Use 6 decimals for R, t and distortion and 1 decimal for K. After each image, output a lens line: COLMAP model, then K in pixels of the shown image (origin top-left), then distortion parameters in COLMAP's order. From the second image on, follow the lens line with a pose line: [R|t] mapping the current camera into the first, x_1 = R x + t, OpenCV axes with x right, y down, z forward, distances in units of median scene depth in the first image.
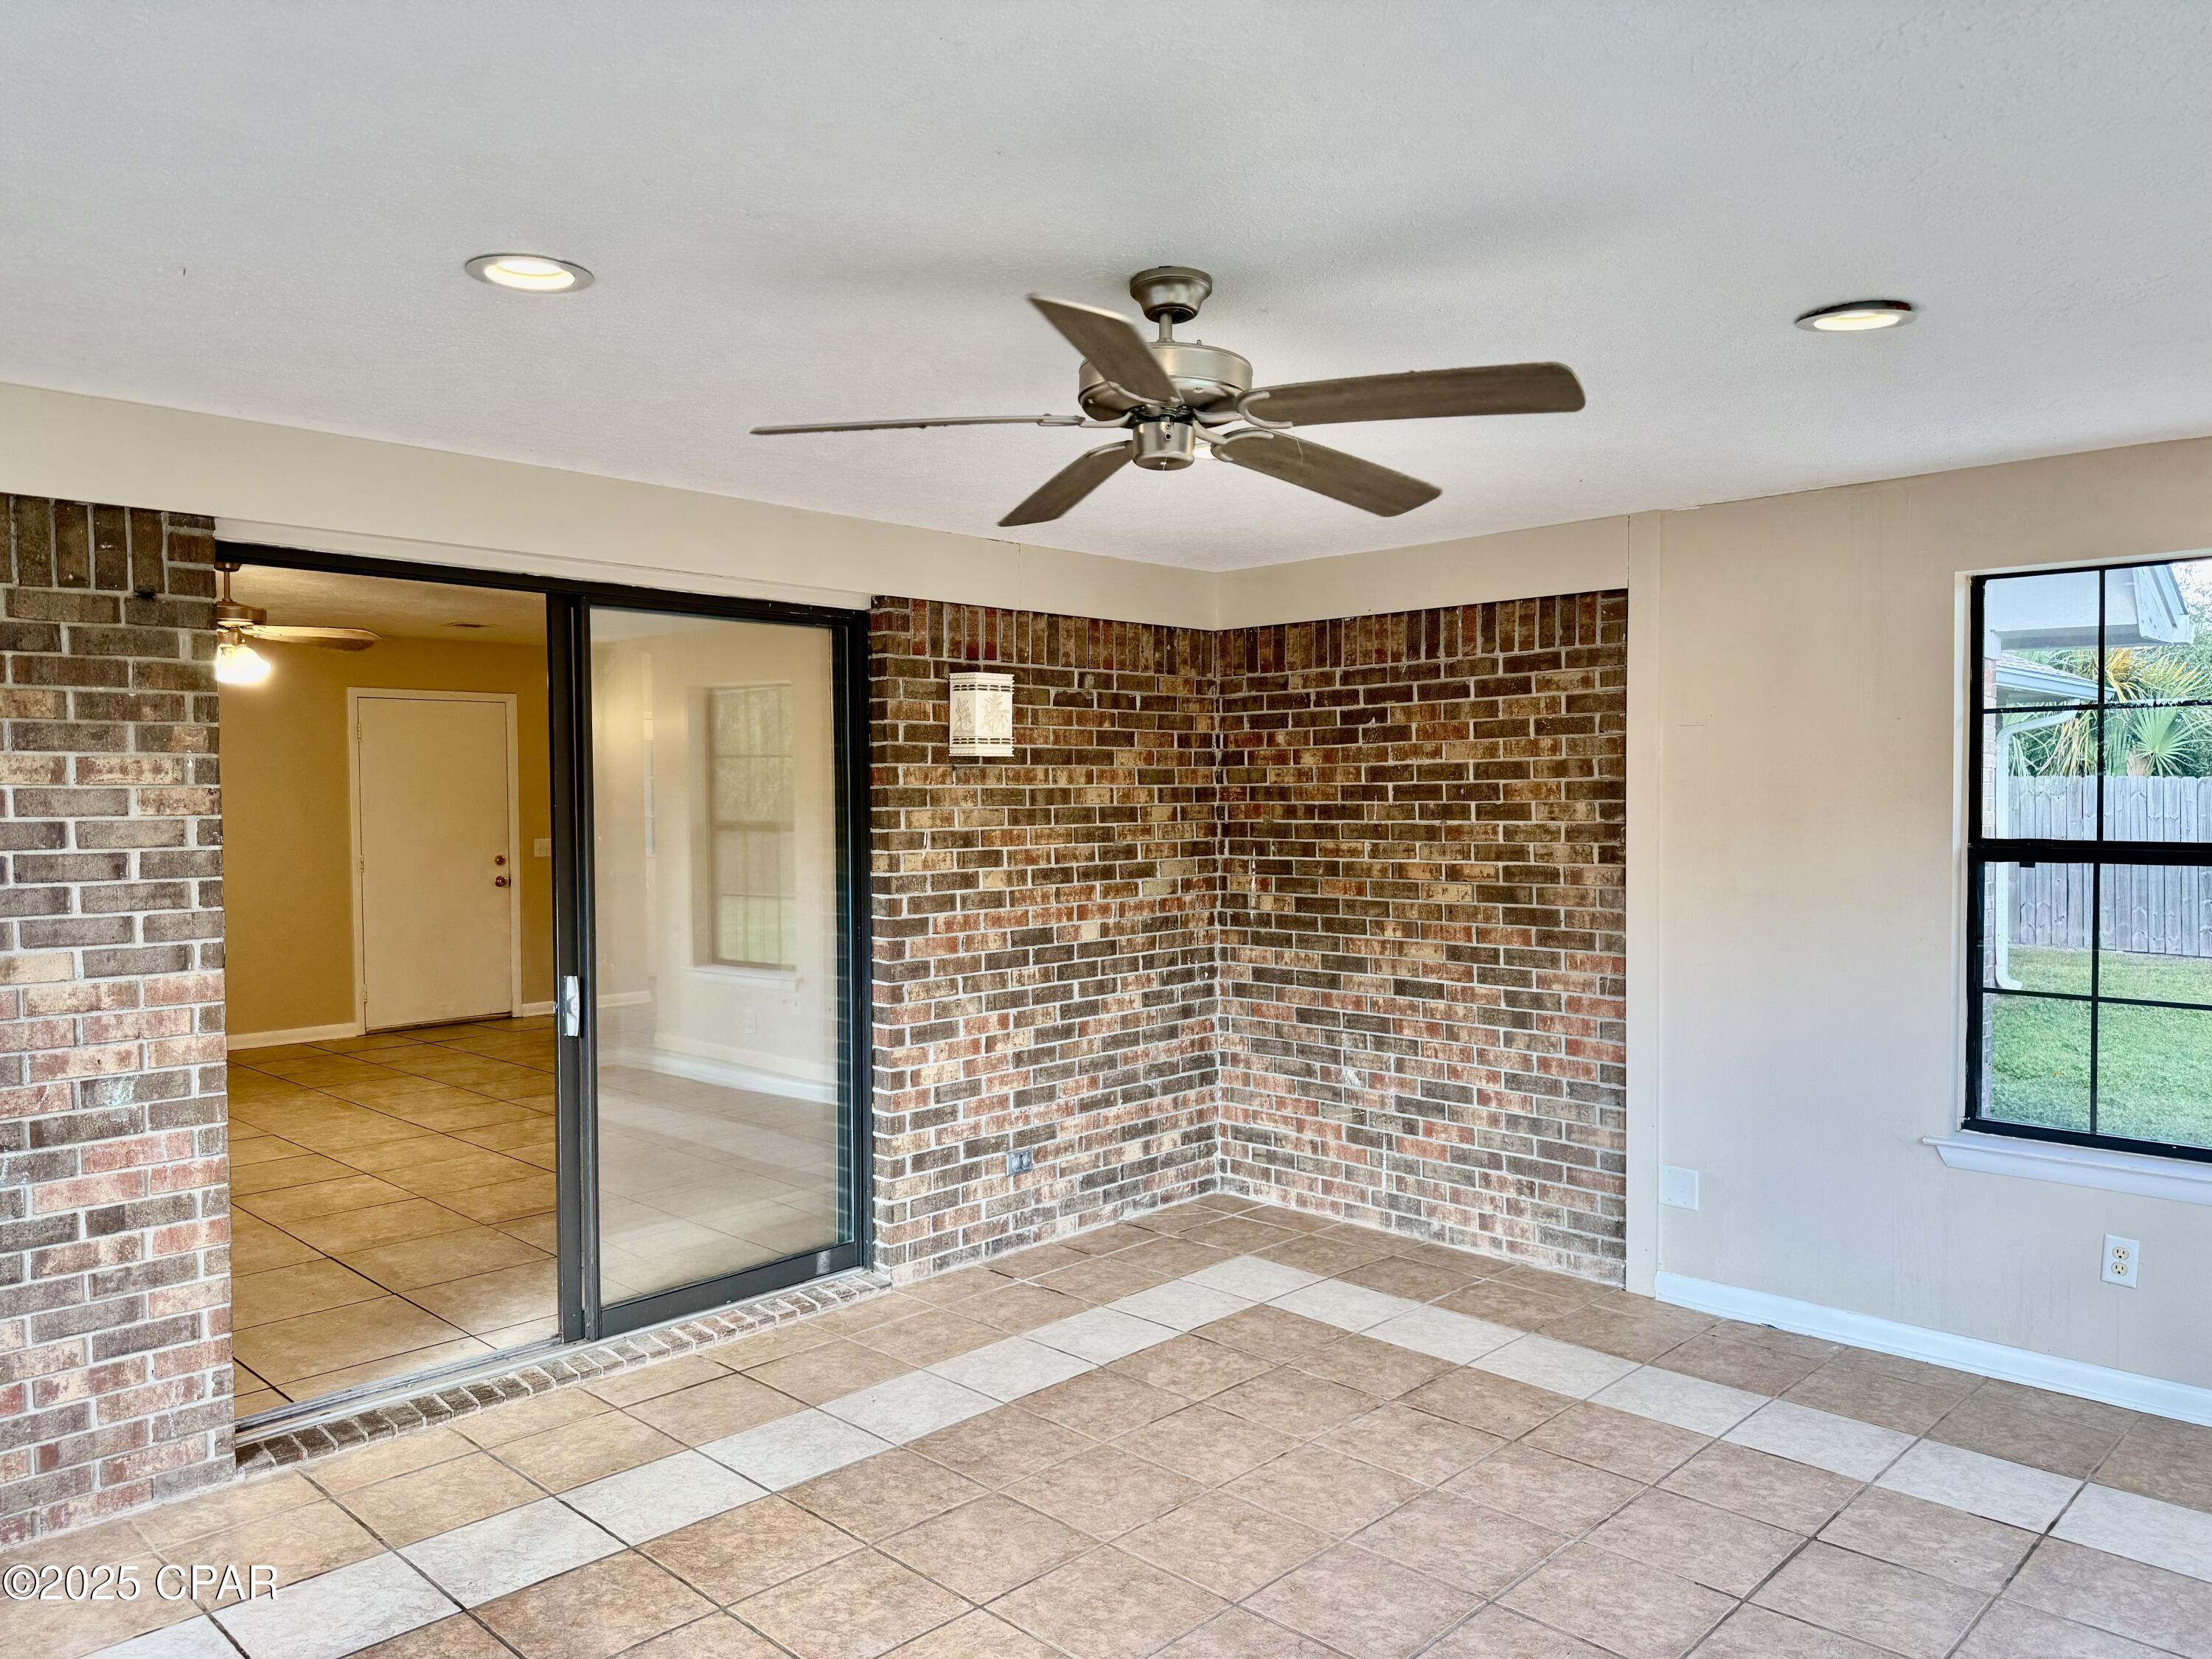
lens RADIAL K [[1542.5, 0, 1103.0], [0, 1542.5, 824.9], [0, 0, 1]] dist [0.036775, -0.047324]
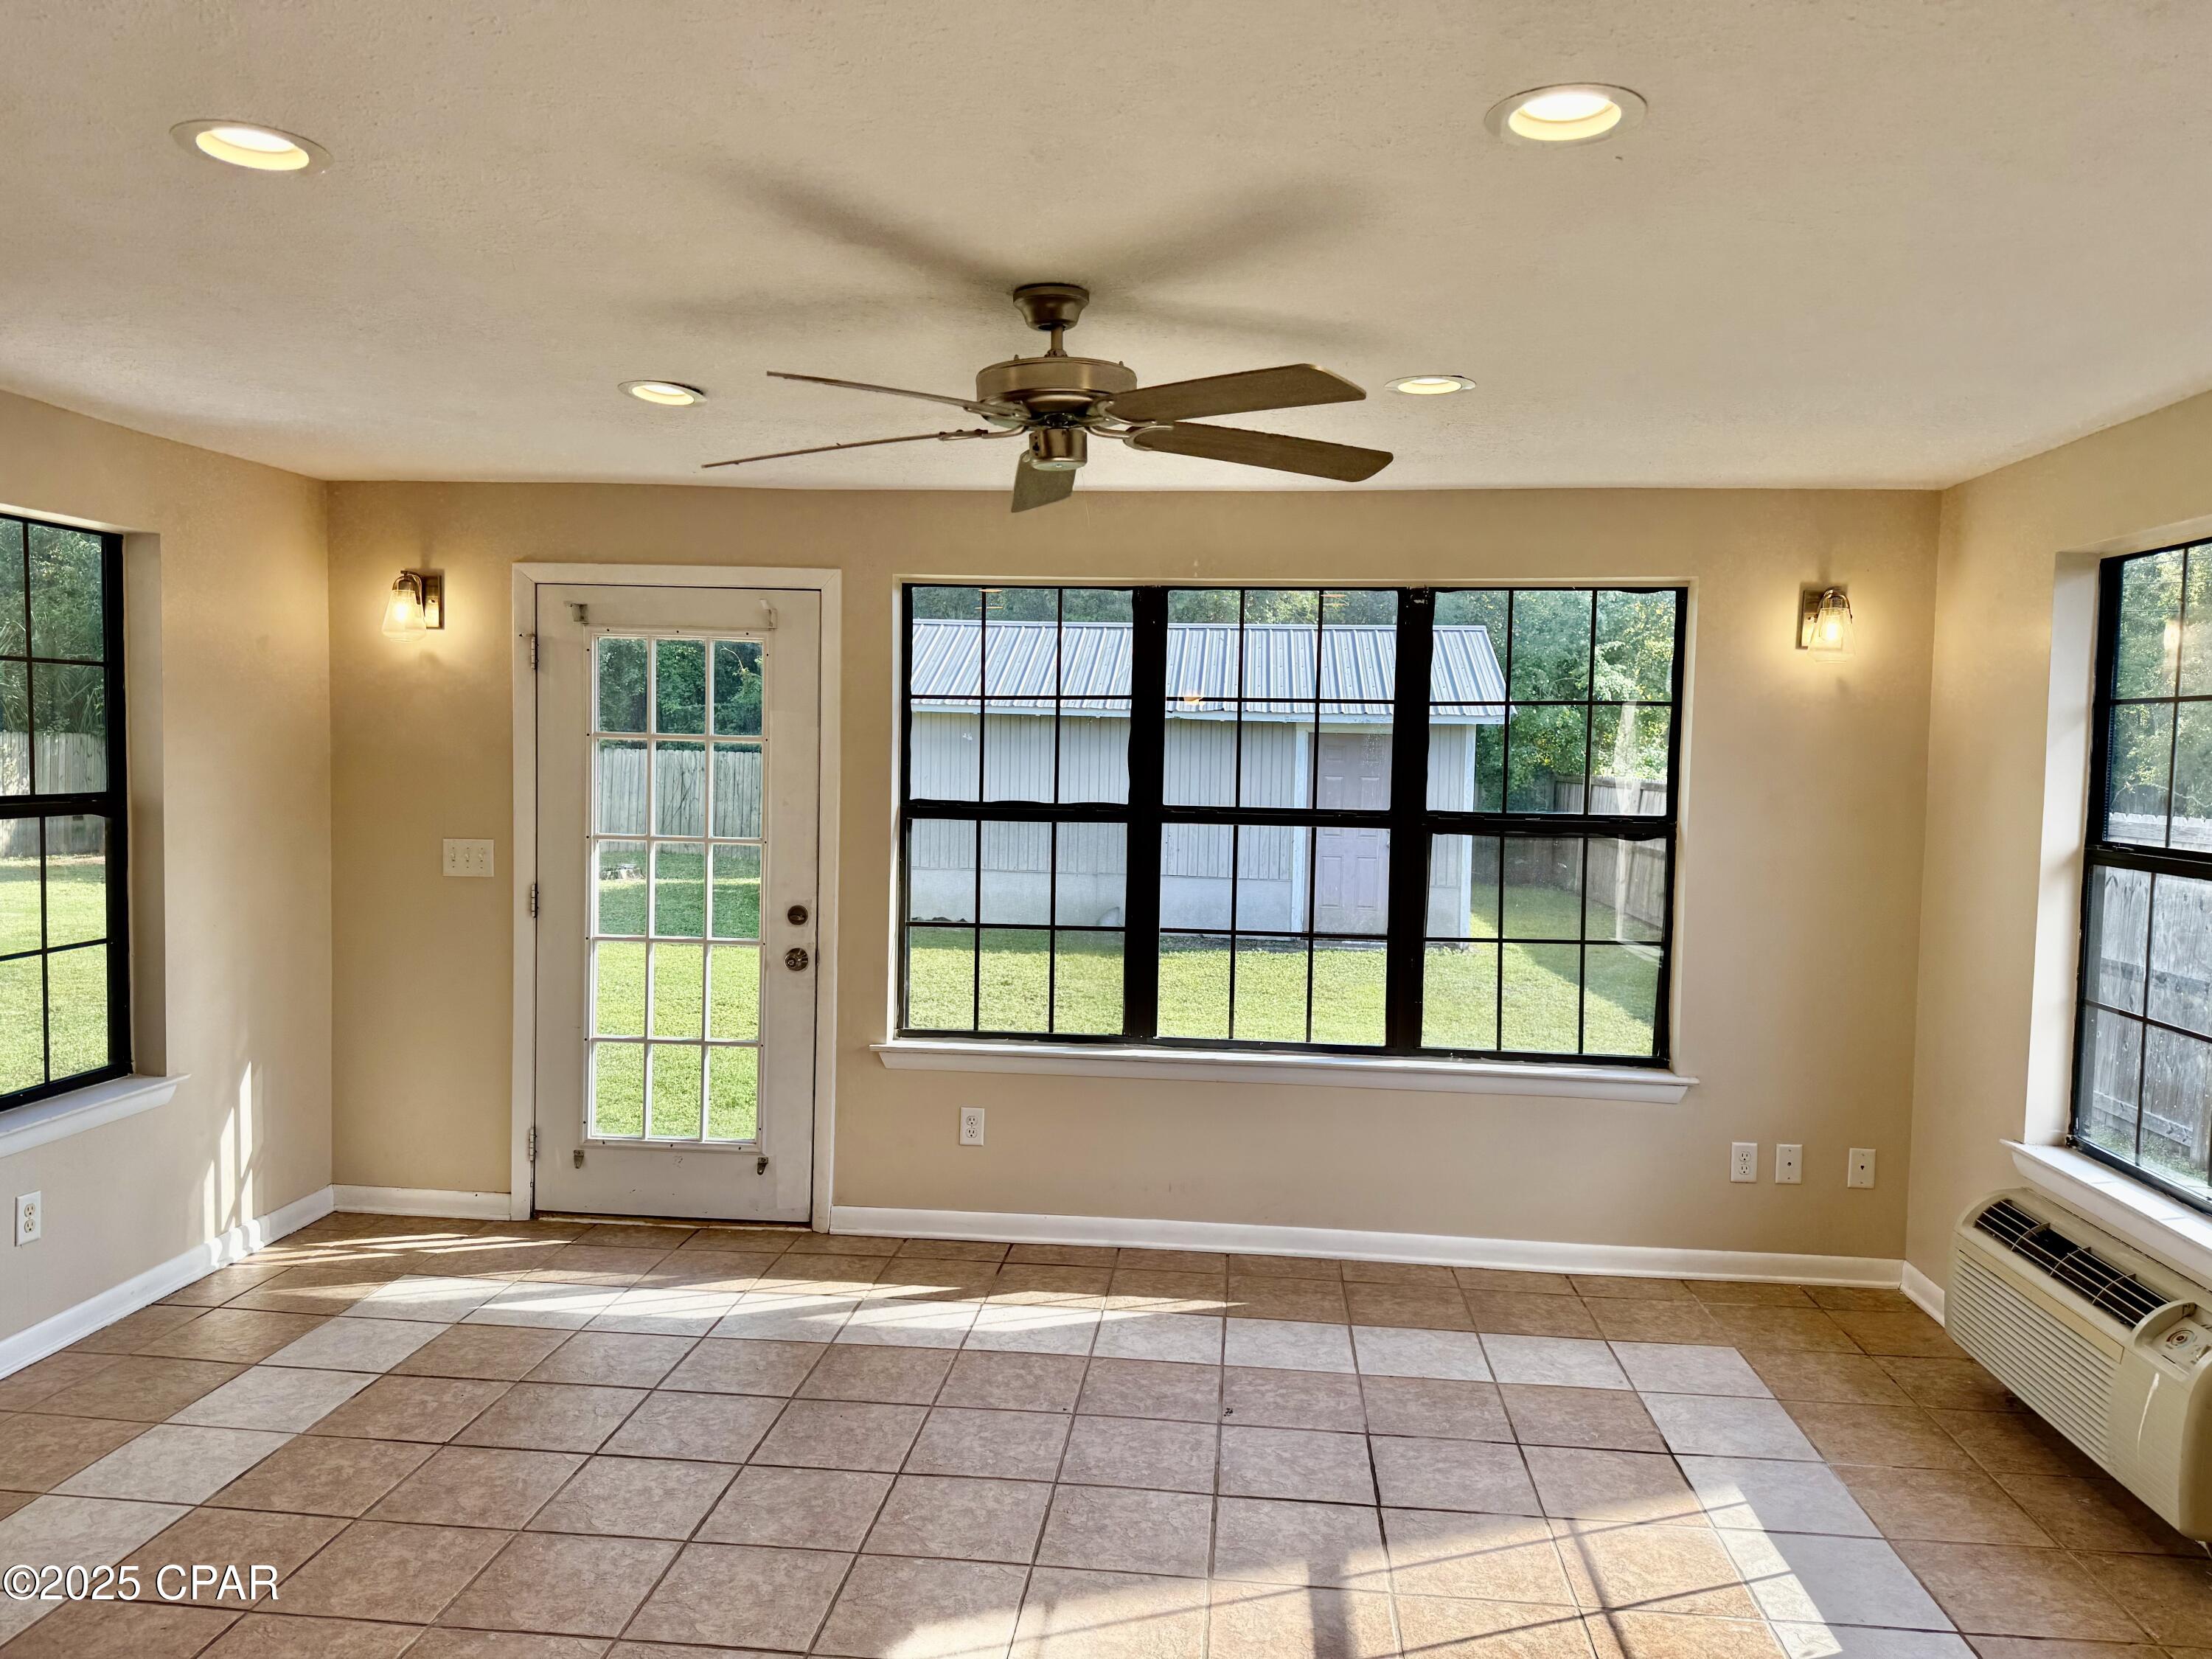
lens RADIAL K [[1542.5, 0, 1108.5], [0, 1542.5, 829.7], [0, 0, 1]] dist [0.036775, -0.047324]
pose [[-0.635504, -0.050004, 0.770477, -0.636628], [-0.009915, 0.998347, 0.056615, -0.037725], [-0.772034, 0.028339, -0.634949, 1.276598]]
